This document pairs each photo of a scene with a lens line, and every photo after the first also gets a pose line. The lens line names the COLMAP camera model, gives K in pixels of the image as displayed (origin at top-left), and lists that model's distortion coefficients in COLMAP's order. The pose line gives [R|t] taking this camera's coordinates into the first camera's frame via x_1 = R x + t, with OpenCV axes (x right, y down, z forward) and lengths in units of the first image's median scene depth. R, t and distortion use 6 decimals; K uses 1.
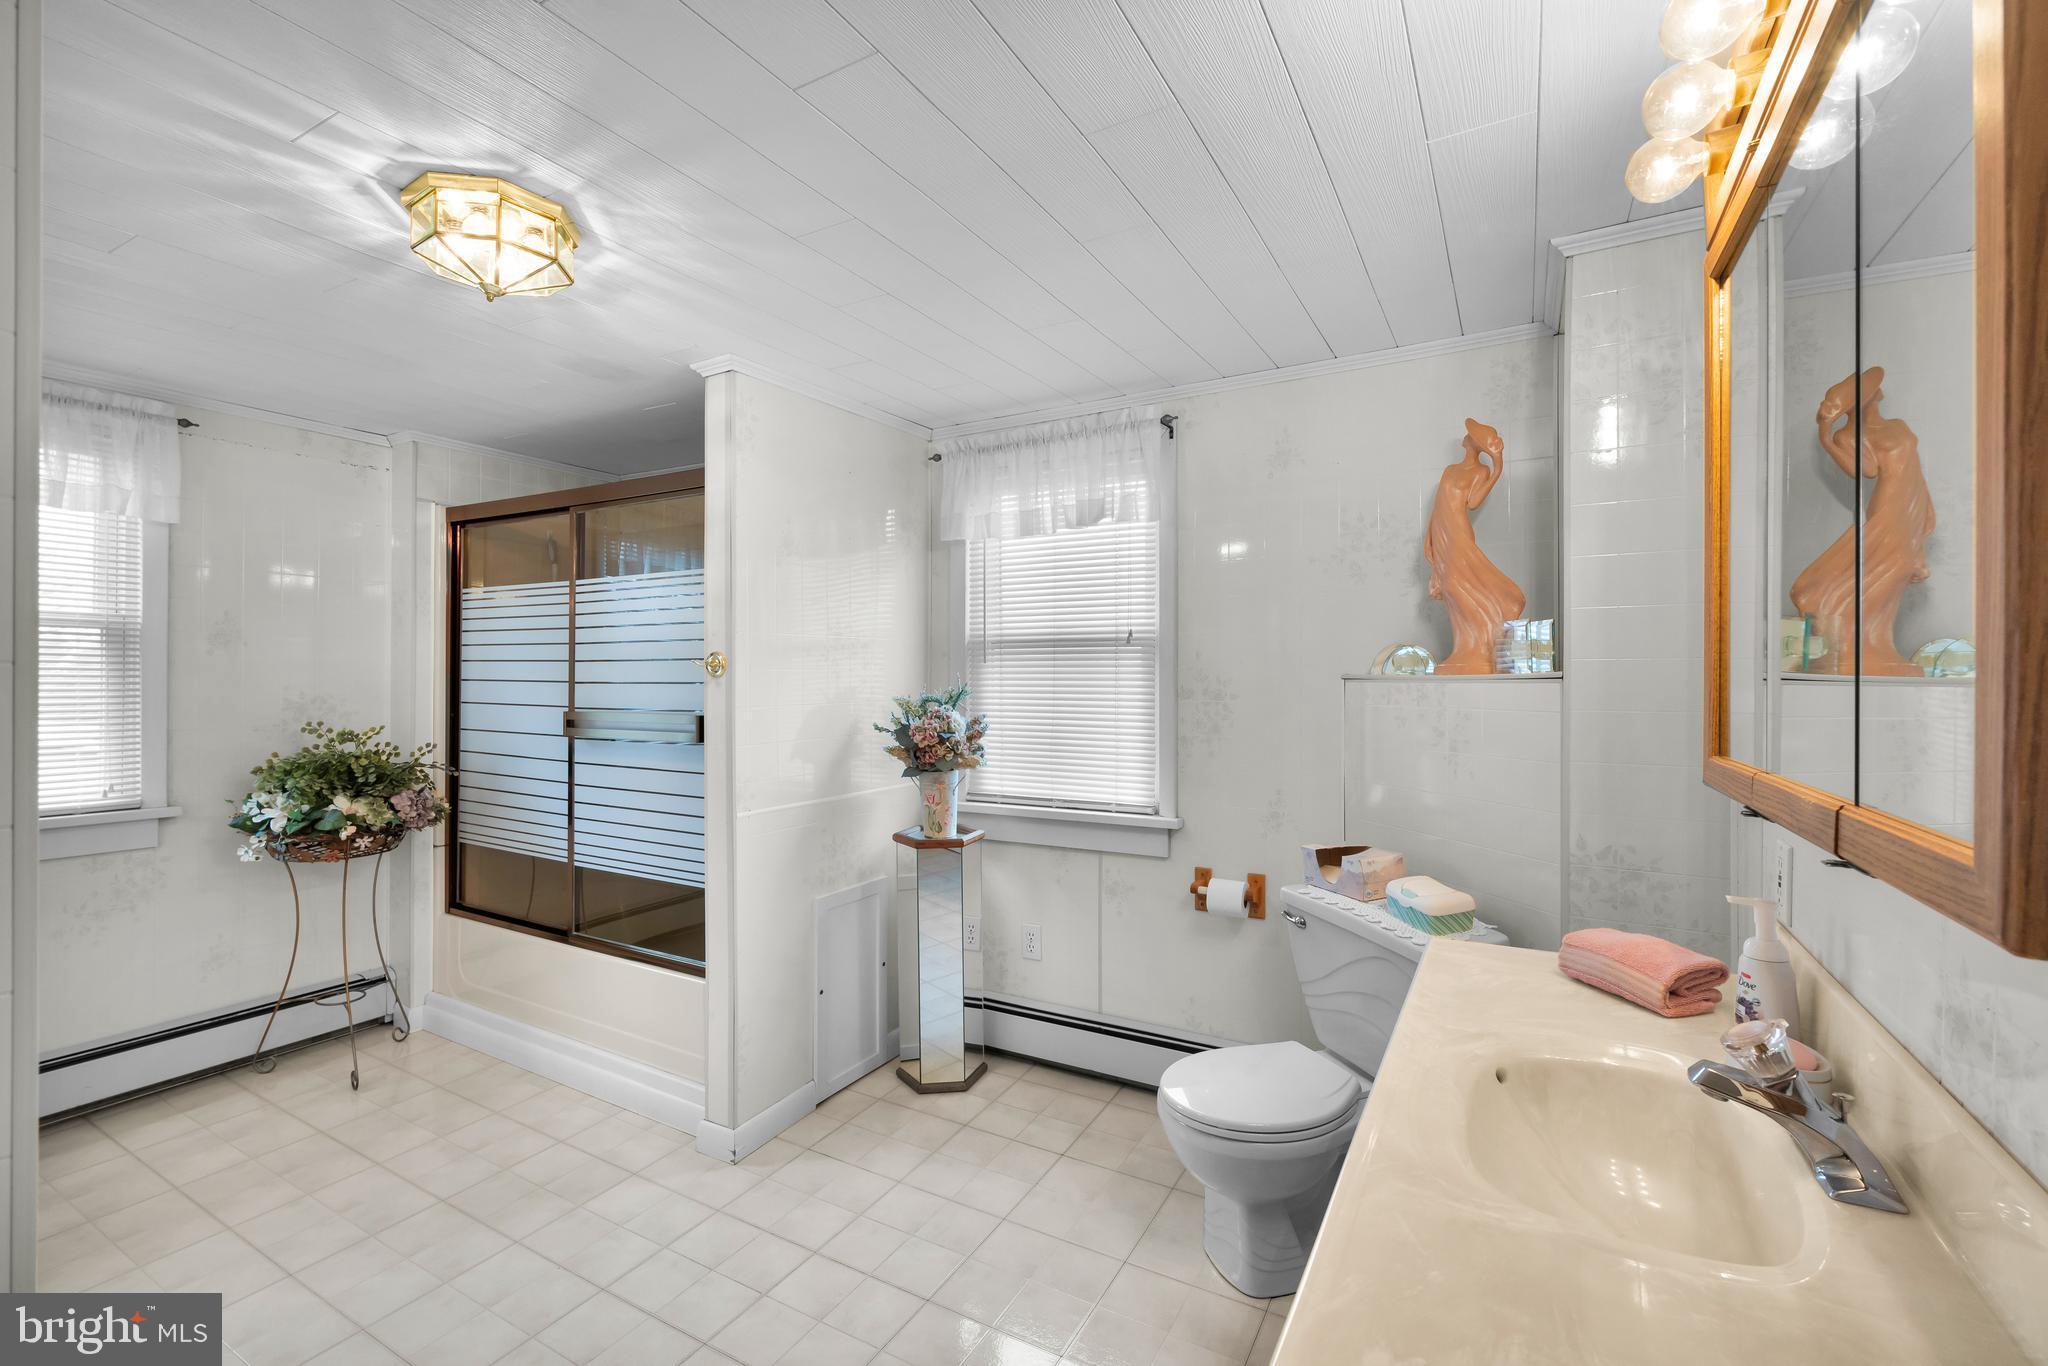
lens RADIAL K [[893.7, 0, 1020.3], [0, 893.7, 674.5], [0, 0, 1]] dist [-0.007985, 0.000106]
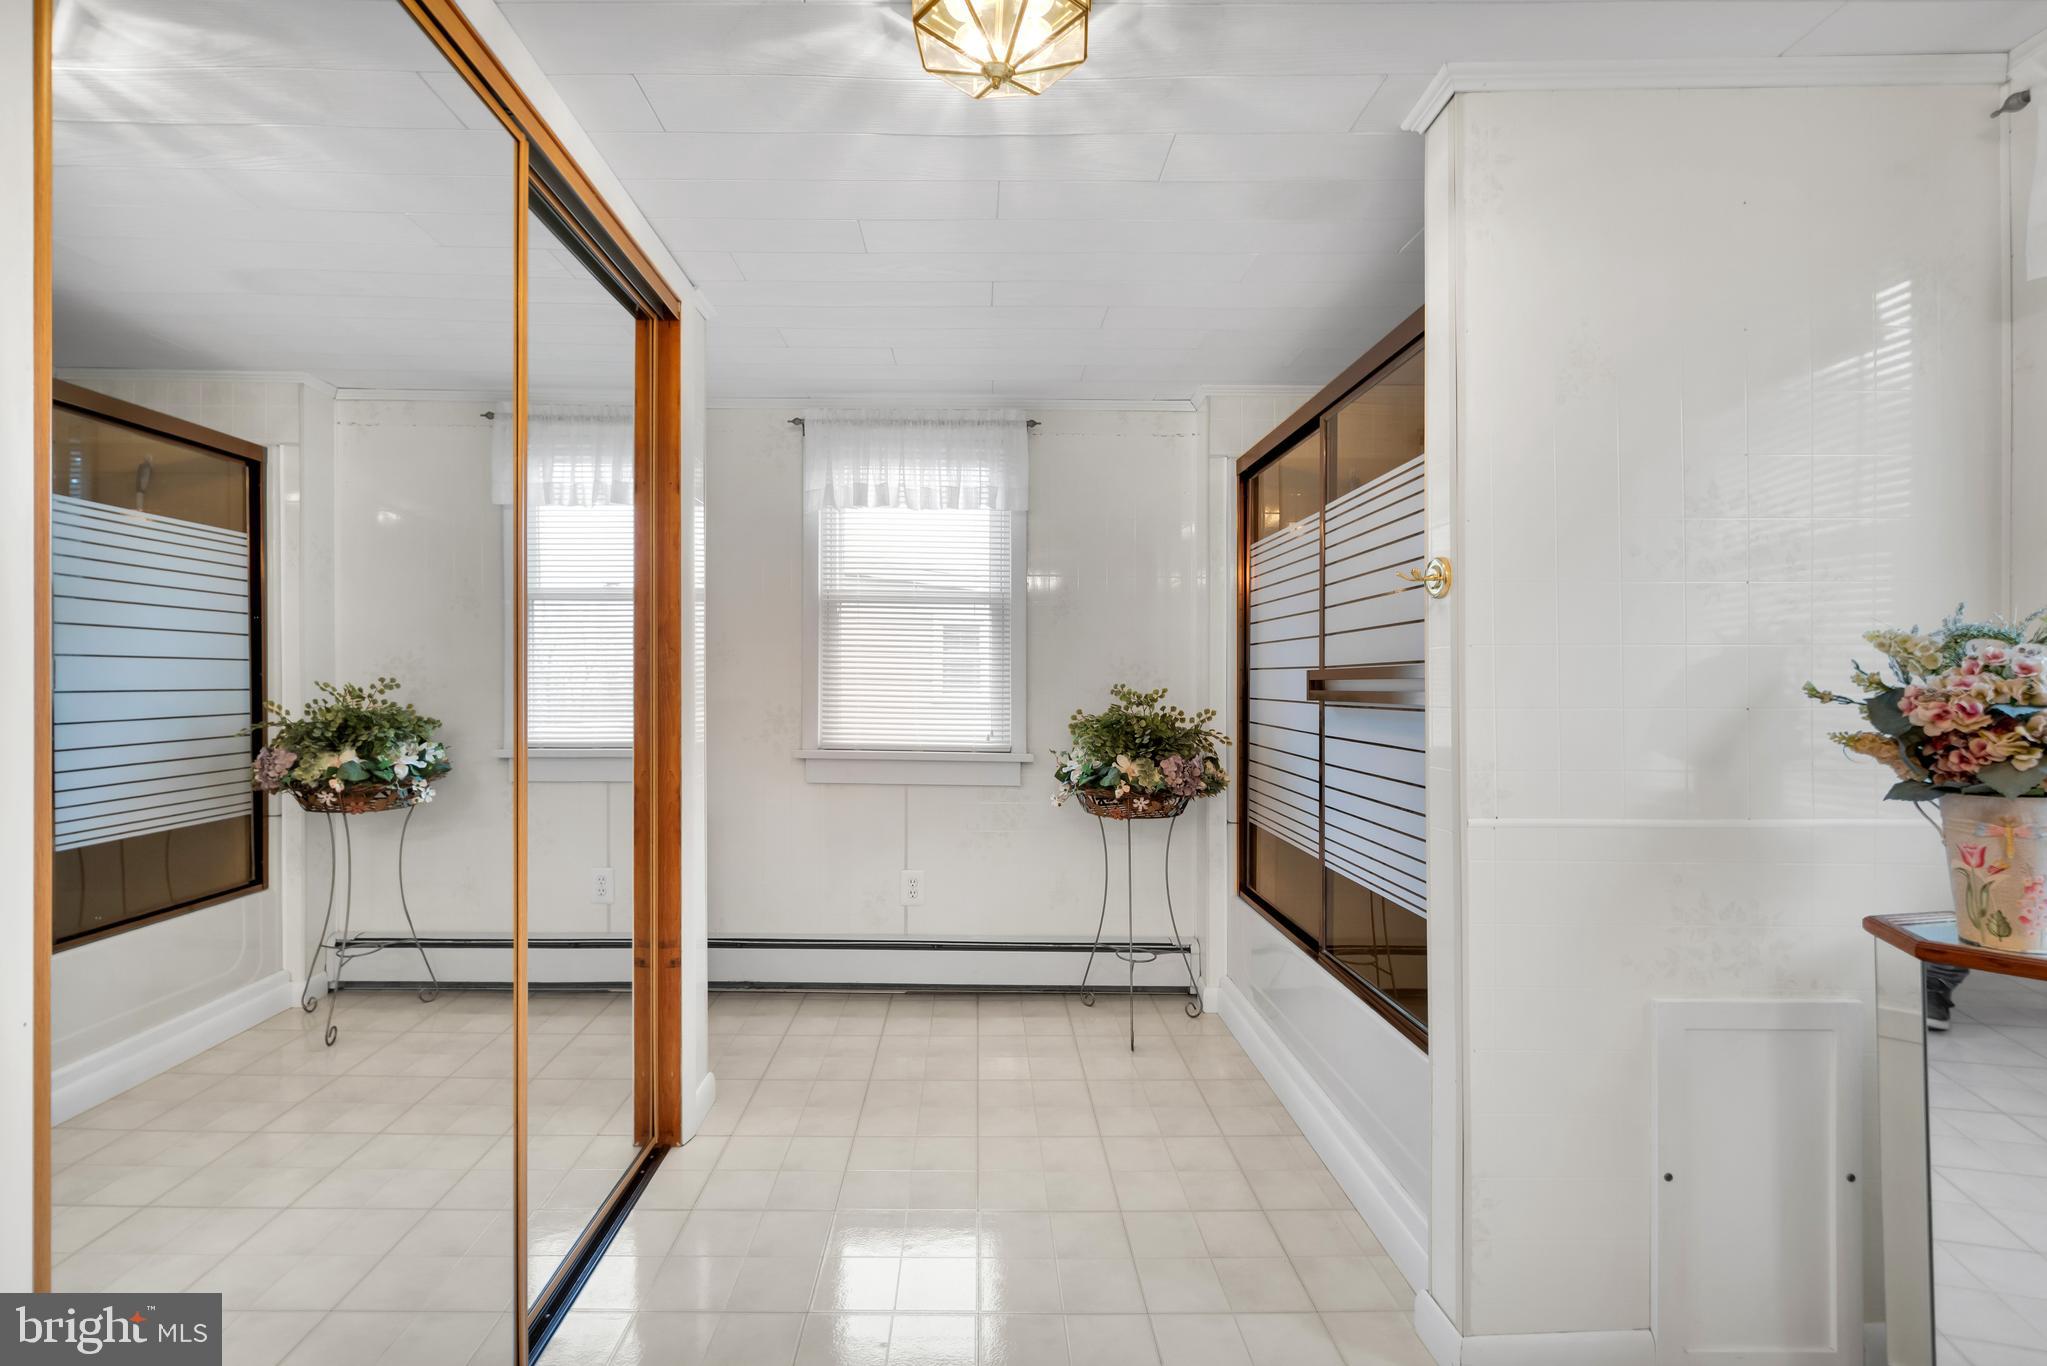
lens RADIAL K [[835.3, 0, 1123.4], [0, 835.3, 709.2], [0, 0, 1]] dist [0.000404, -0.001054]
pose [[0.492007, -0.000760, -0.870591, 0.059599], [-0.007981, 0.999954, -0.005383, 0.081533], [0.870555, 0.009596, 0.491978, 0.485484]]
